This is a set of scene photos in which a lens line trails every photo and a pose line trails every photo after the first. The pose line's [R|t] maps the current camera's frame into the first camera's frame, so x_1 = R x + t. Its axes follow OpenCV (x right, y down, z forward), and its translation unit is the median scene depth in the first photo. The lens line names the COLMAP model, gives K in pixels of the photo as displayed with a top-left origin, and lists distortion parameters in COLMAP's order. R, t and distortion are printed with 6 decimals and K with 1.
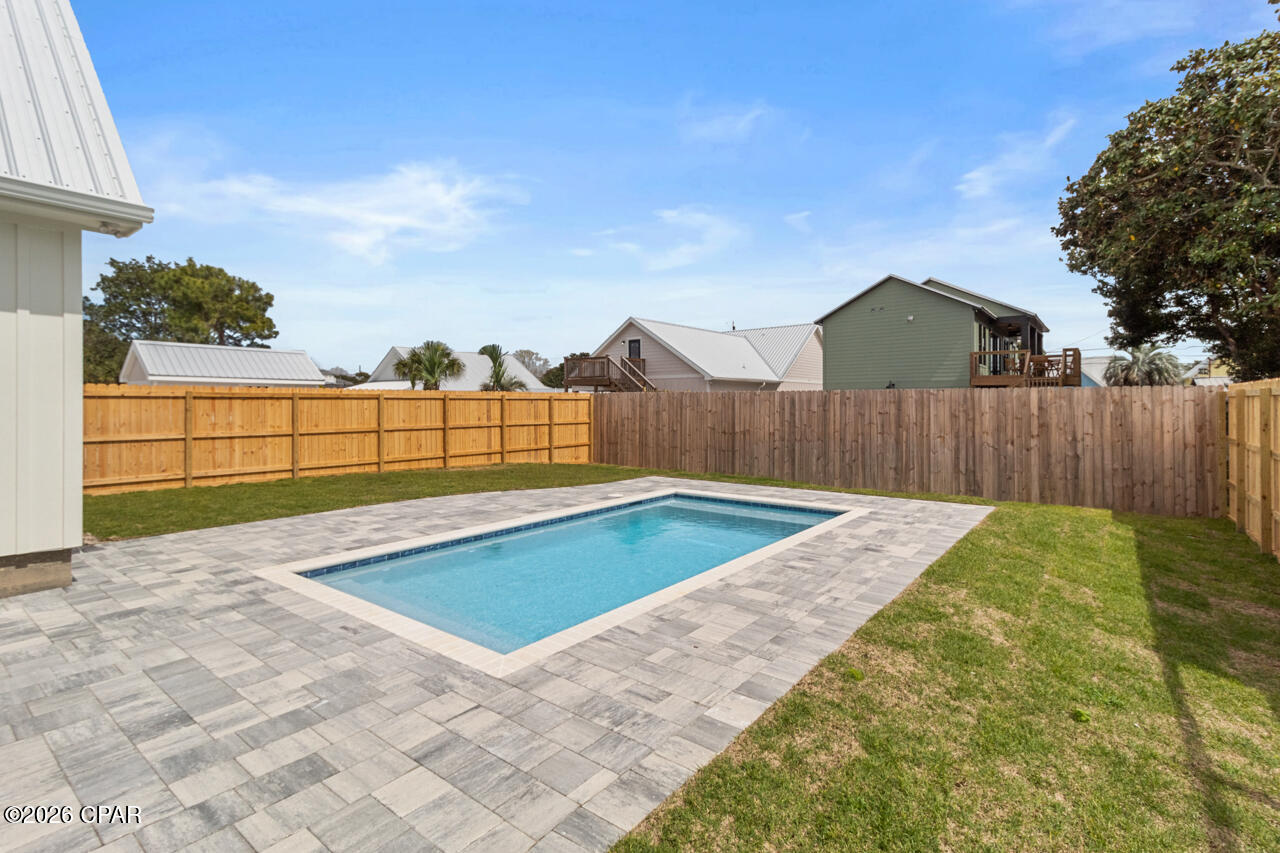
lens RADIAL K [[608.0, 0, 636.6], [0, 608.0, 417.1], [0, 0, 1]] dist [0.021443, 0.000233]
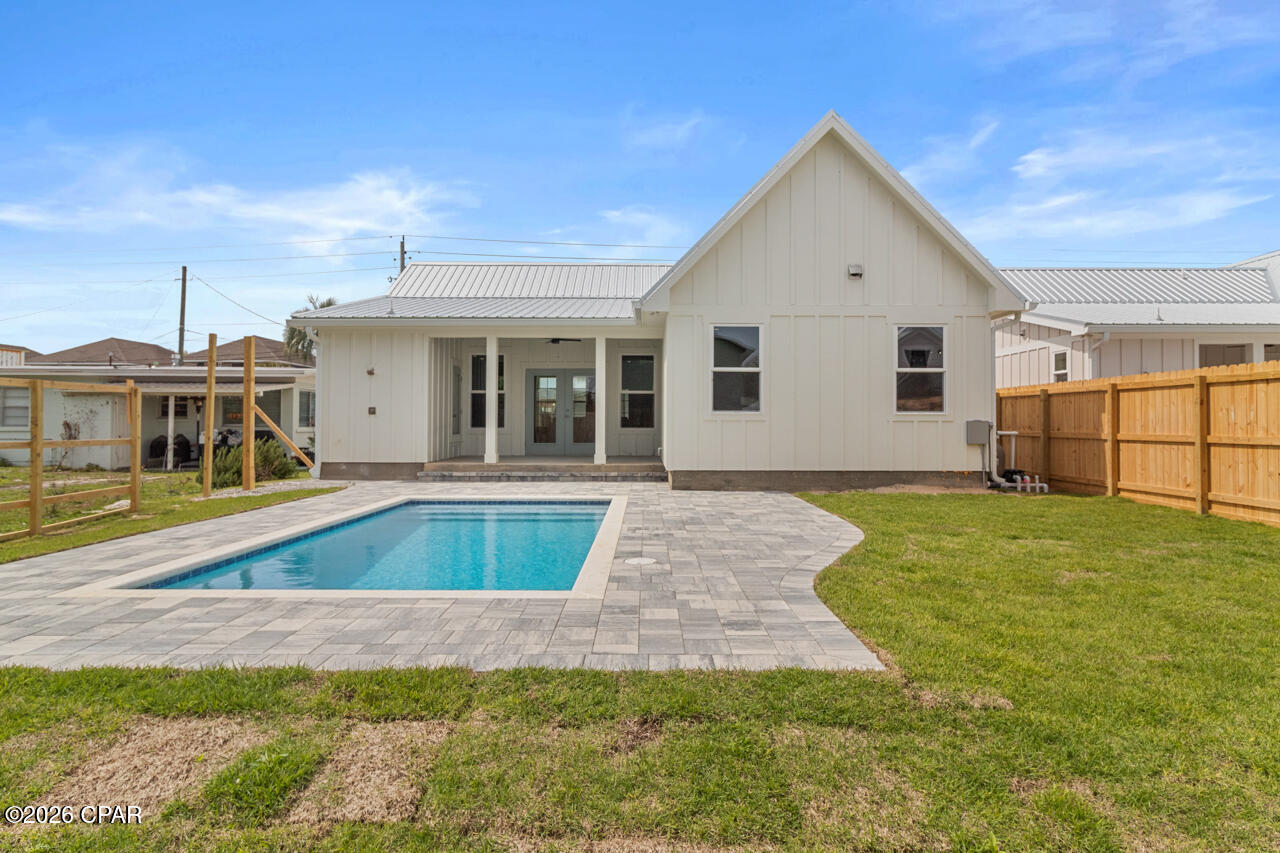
lens RADIAL K [[687.4, 0, 641.7], [0, 687.4, 420.6], [0, 0, 1]] dist [-0.001721, -0.000205]
pose [[-0.776884, 0.015071, -0.629463, 0.223319], [0.008641, 0.999875, 0.013274, -0.005962], [0.629584, 0.004874, -0.776917, 1.048928]]
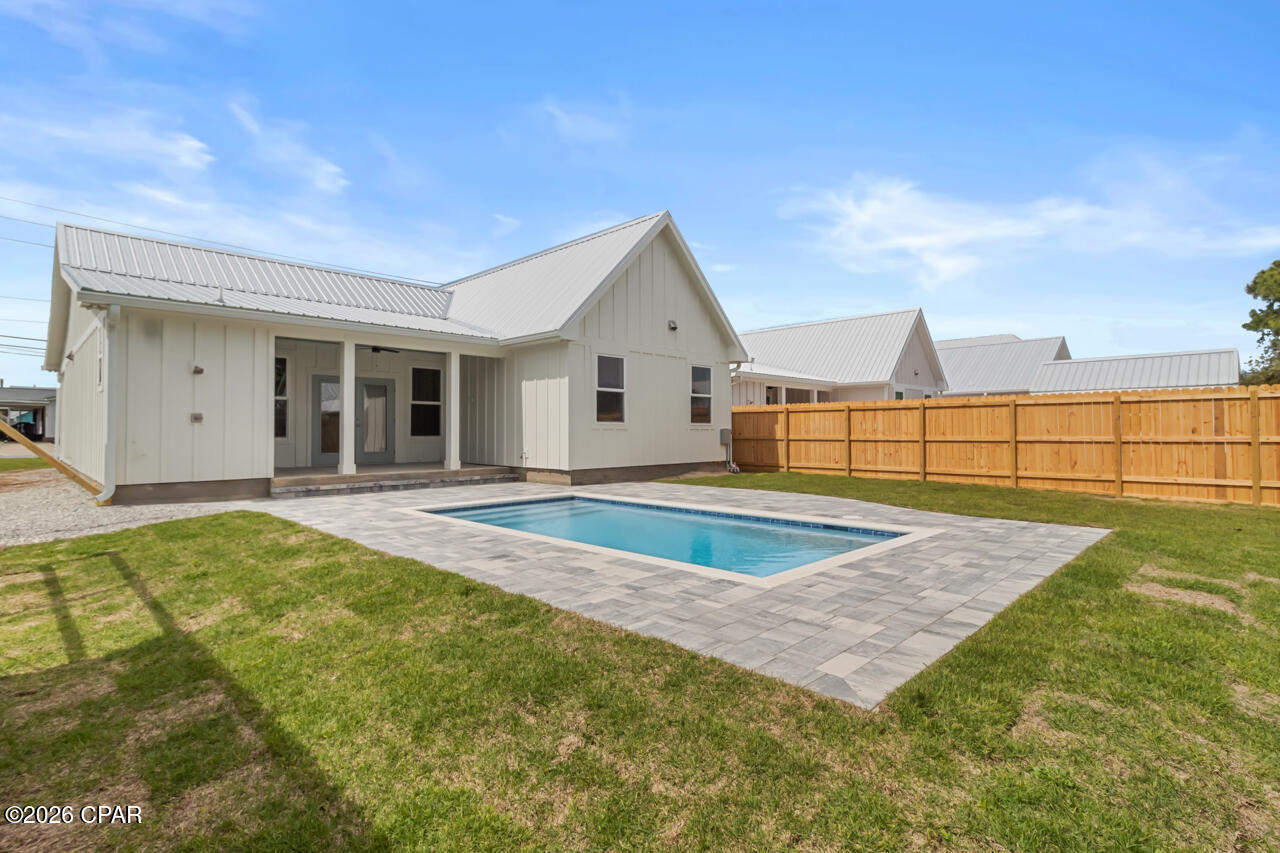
lens RADIAL K [[608.0, 0, 637.8], [0, 608.0, 422.9], [0, 0, 1]] dist [0.021443, 0.000233]
pose [[-0.118891, 0.007232, -0.992881, 0.578334], [-0.001681, 0.999971, 0.007485, -0.011445], [0.992906, 0.002558, -0.118876, 0.607751]]
